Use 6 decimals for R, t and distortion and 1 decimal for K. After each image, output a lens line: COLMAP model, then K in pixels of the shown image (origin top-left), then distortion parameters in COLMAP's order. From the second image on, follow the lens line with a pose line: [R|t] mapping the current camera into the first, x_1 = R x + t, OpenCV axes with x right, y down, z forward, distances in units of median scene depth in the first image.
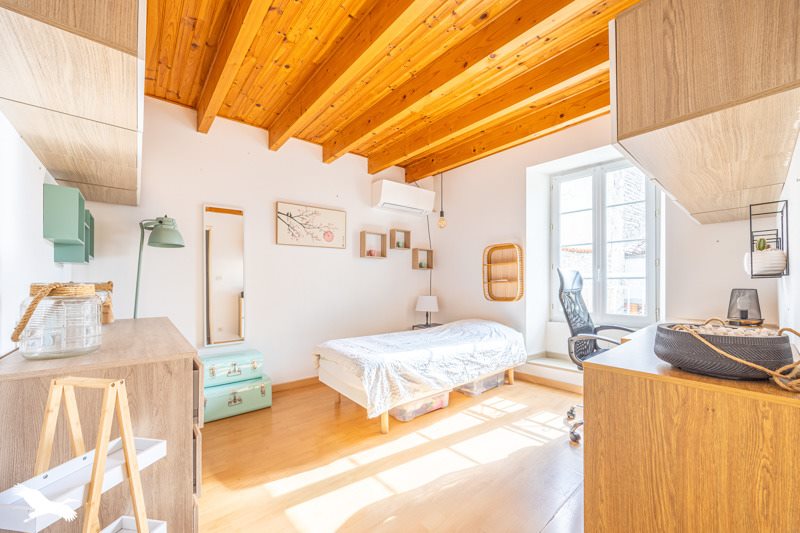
lens RADIAL K [[309.0, 0, 400.5], [0, 309.0, 289.6], [0, 0, 1]] dist [0.000760, 0.000070]
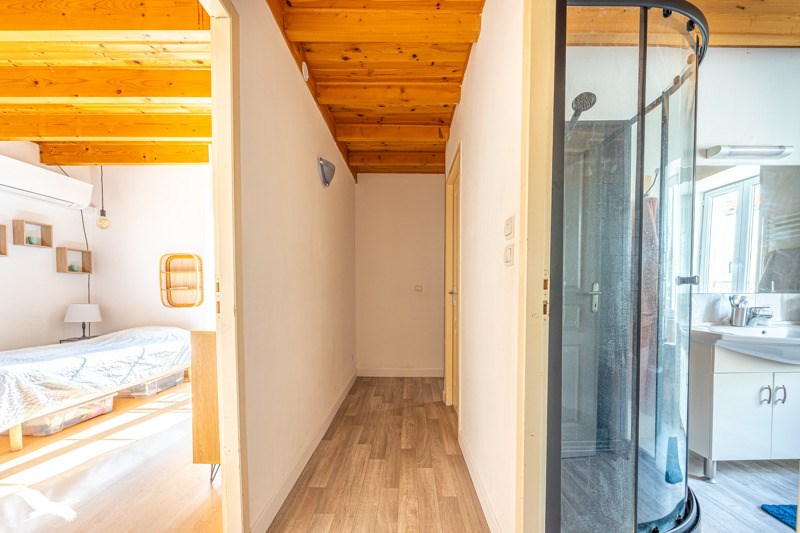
lens RADIAL K [[318.7, 0, 403.3], [0, 318.7, 306.3], [0, 0, 1]] dist [0.000458, -0.000072]
pose [[0.654459, -0.022478, 0.755763, -0.002337], [0.004959, 0.999664, 0.025438, 0.009622], [-0.756081, -0.012900, 0.654351, -0.303931]]
